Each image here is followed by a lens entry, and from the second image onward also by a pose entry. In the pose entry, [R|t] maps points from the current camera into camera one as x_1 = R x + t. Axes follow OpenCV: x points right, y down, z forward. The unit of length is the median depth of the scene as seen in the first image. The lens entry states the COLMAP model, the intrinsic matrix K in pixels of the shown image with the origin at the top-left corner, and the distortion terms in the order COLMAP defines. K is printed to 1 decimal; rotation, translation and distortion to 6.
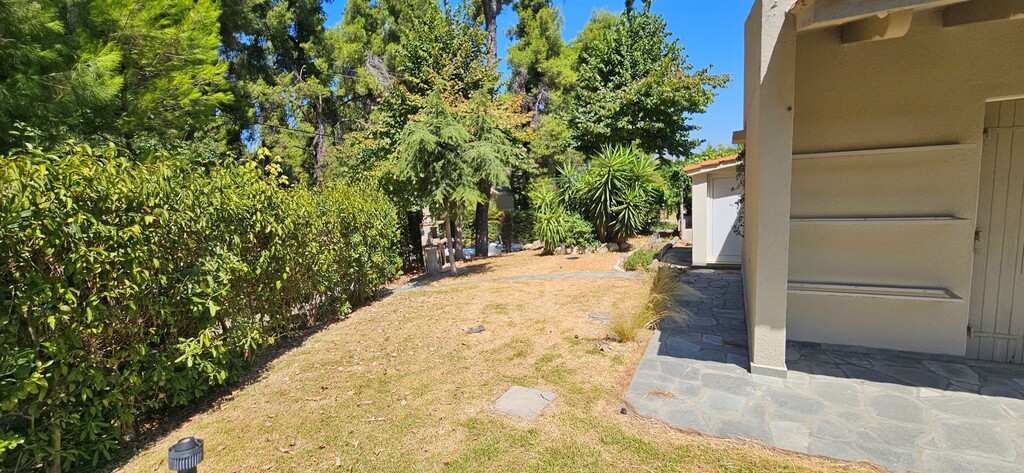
lens RADIAL K [[426.8, 0, 510.2], [0, 426.8, 237.4], [0, 0, 1]] dist [0.002349, -0.000072]
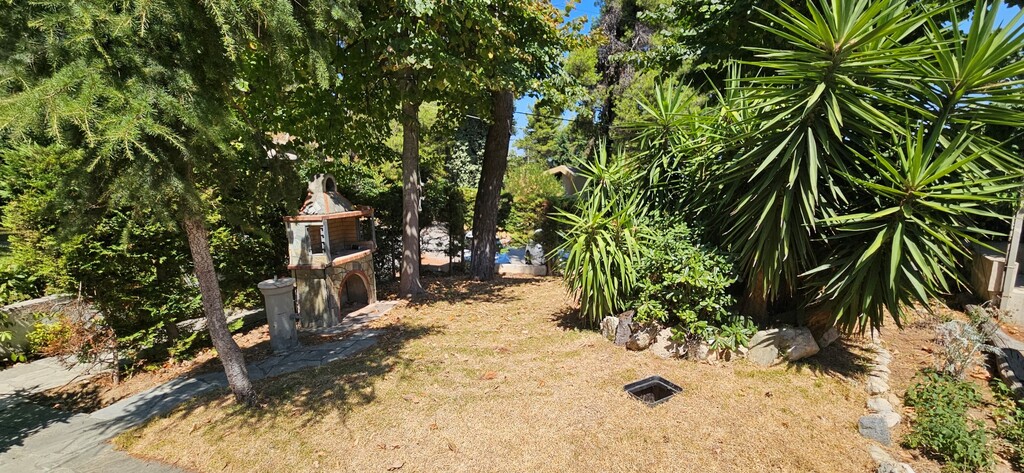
lens RADIAL K [[426.8, 0, 510.2], [0, 426.8, 237.4], [0, 0, 1]] dist [0.002349, -0.000072]
pose [[0.975915, 0.086622, -0.200218, 0.098721], [-0.078439, 0.995740, 0.048464, -0.051011], [0.203563, -0.031592, 0.978552, 0.671673]]
